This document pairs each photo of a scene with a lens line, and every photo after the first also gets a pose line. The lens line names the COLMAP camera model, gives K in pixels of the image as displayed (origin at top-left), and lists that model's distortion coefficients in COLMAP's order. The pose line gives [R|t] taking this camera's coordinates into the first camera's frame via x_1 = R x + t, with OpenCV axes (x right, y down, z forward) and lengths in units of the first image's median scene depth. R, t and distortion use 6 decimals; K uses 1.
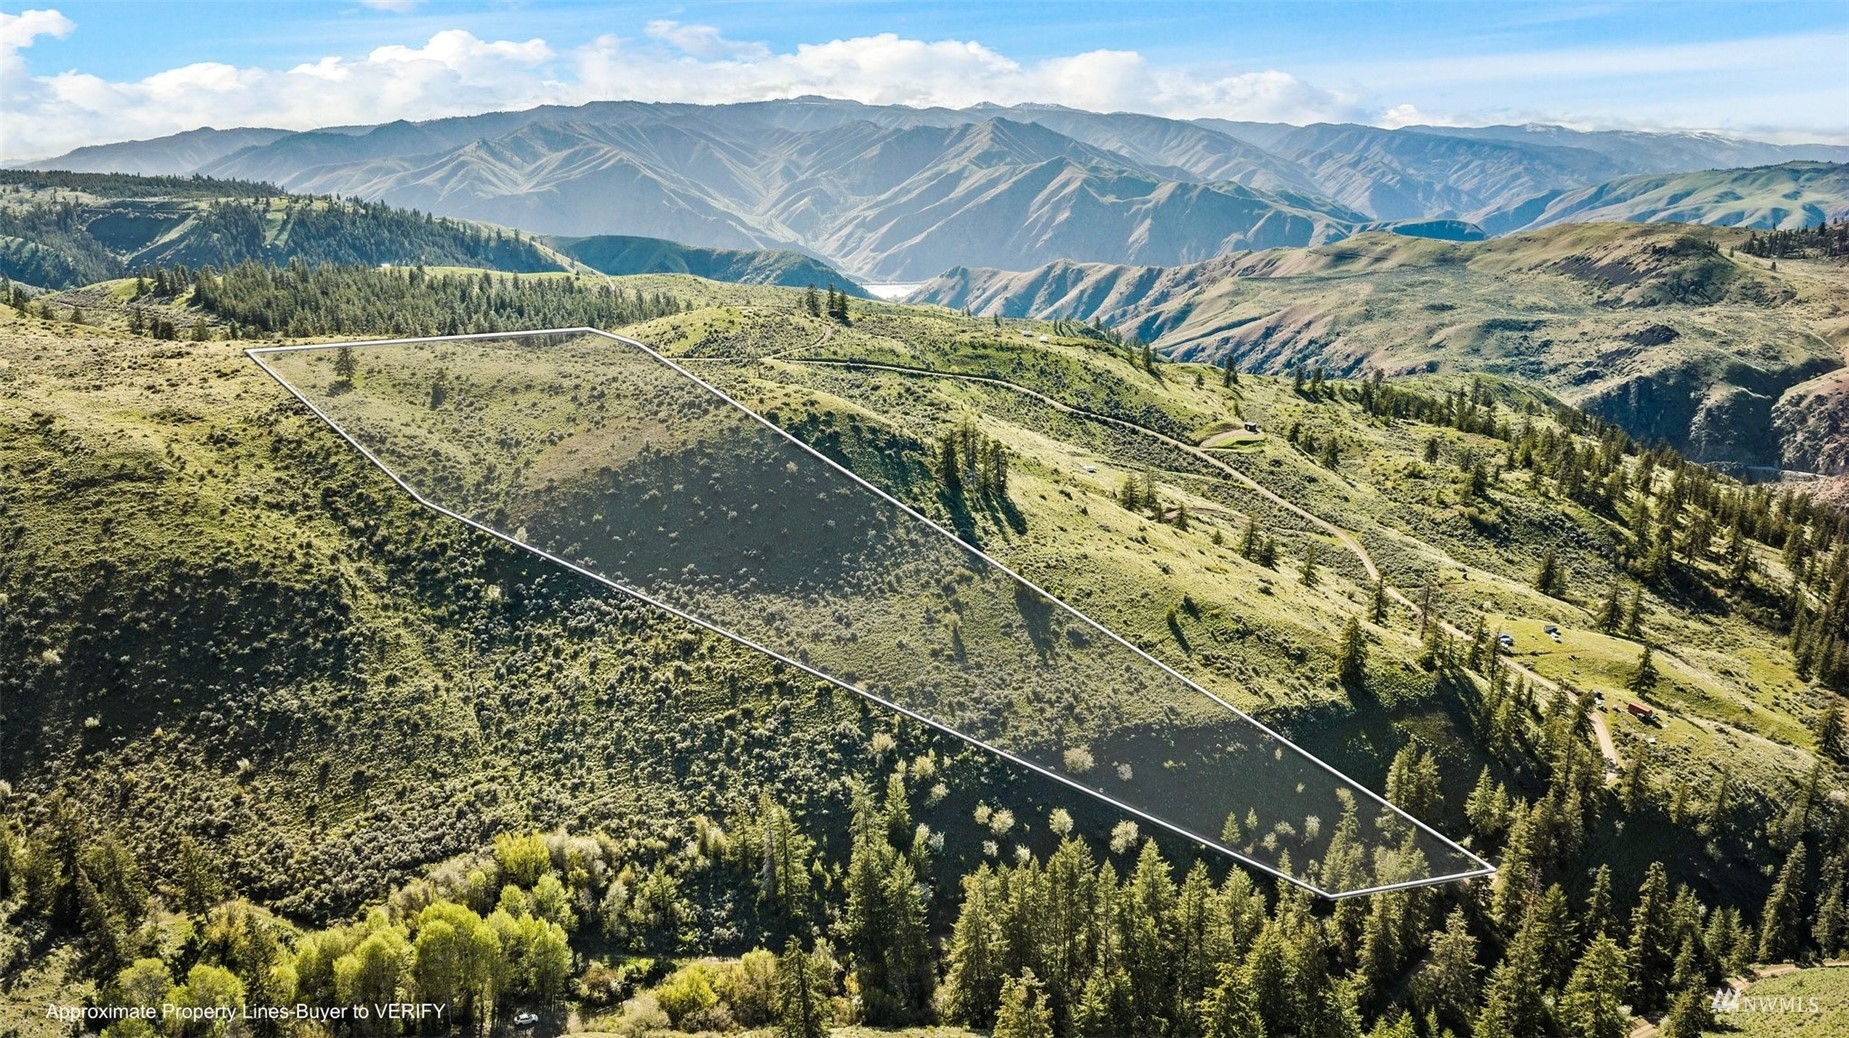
lens RADIAL K [[1302.2, 0, 919.3], [0, 1302.2, 510.3], [0, 0, 1]] dist [-0.102007, -0.016316]
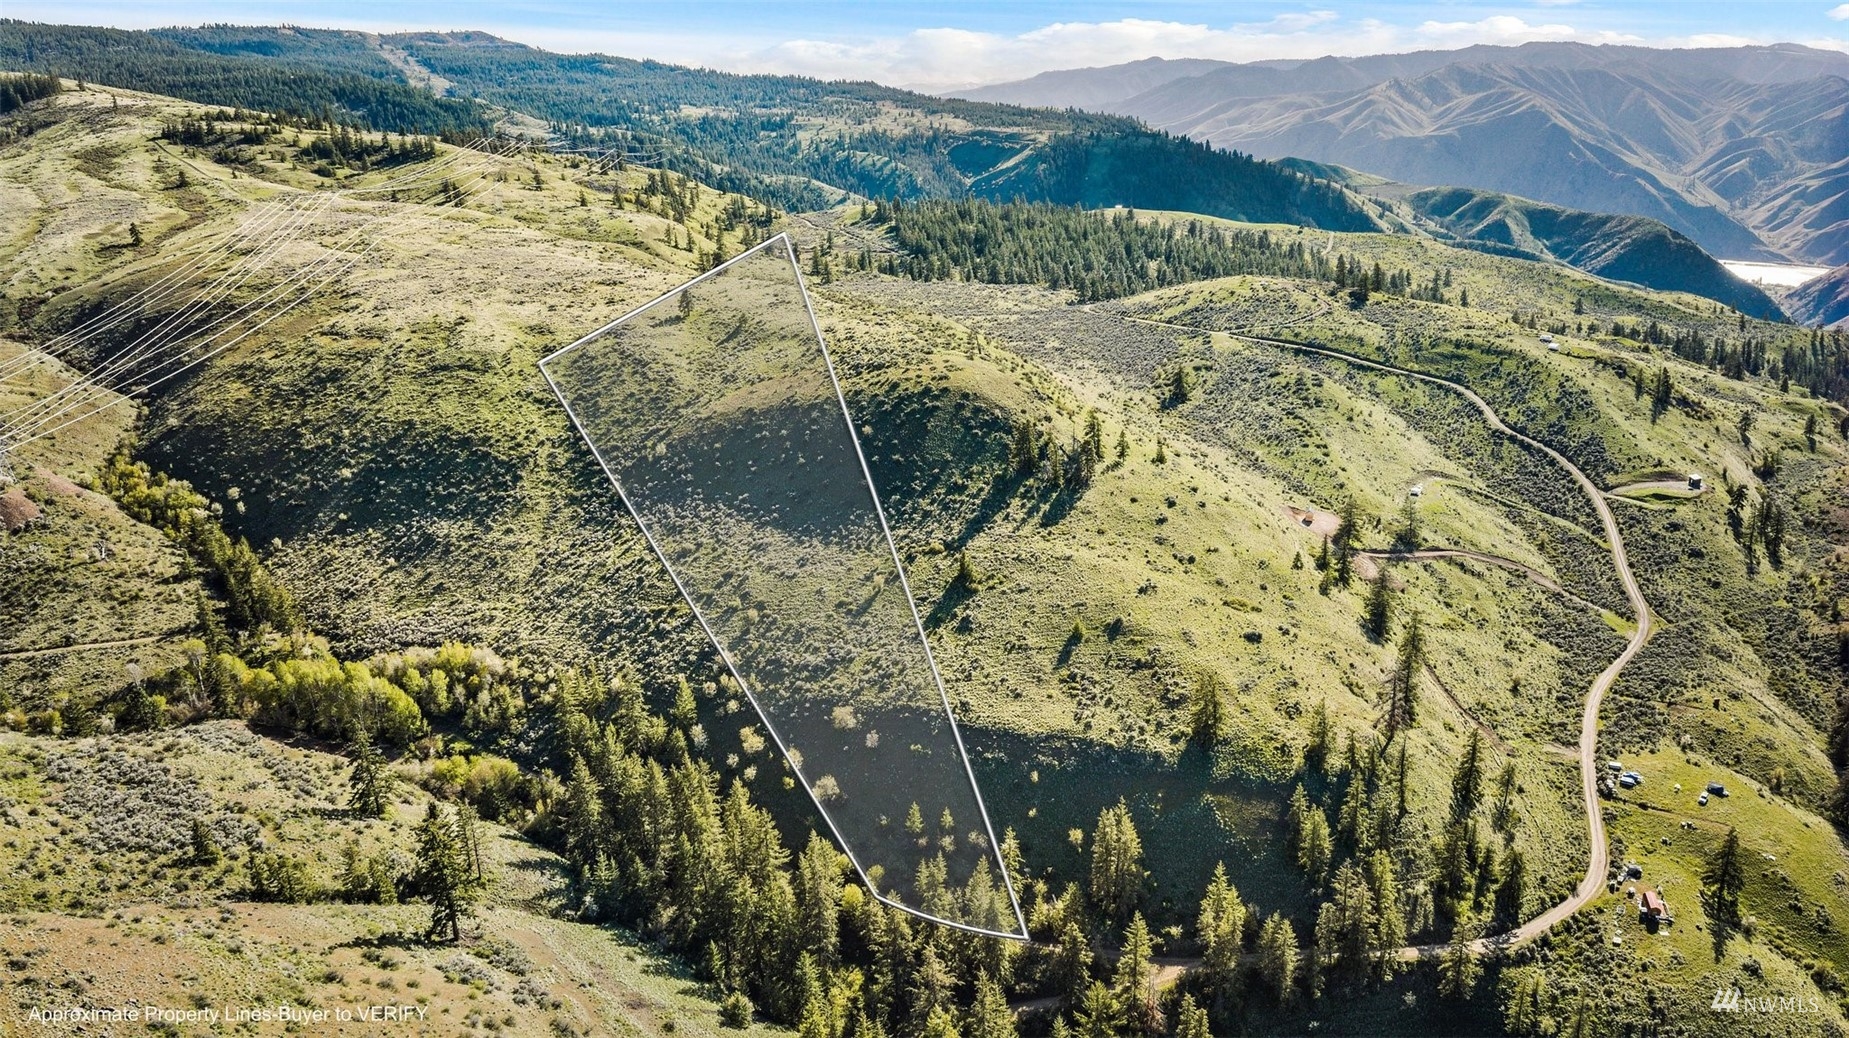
lens RADIAL K [[1302.2, 0, 921.7], [0, 1302.2, 514.4], [0, 0, 1]] dist [-0.102007, -0.016316]
pose [[0.772663, 0.188559, -0.606166, 0.336794], [-0.157528, 0.981953, 0.104658, -0.045374], [0.614961, 0.014623, 0.788422, 0.057879]]
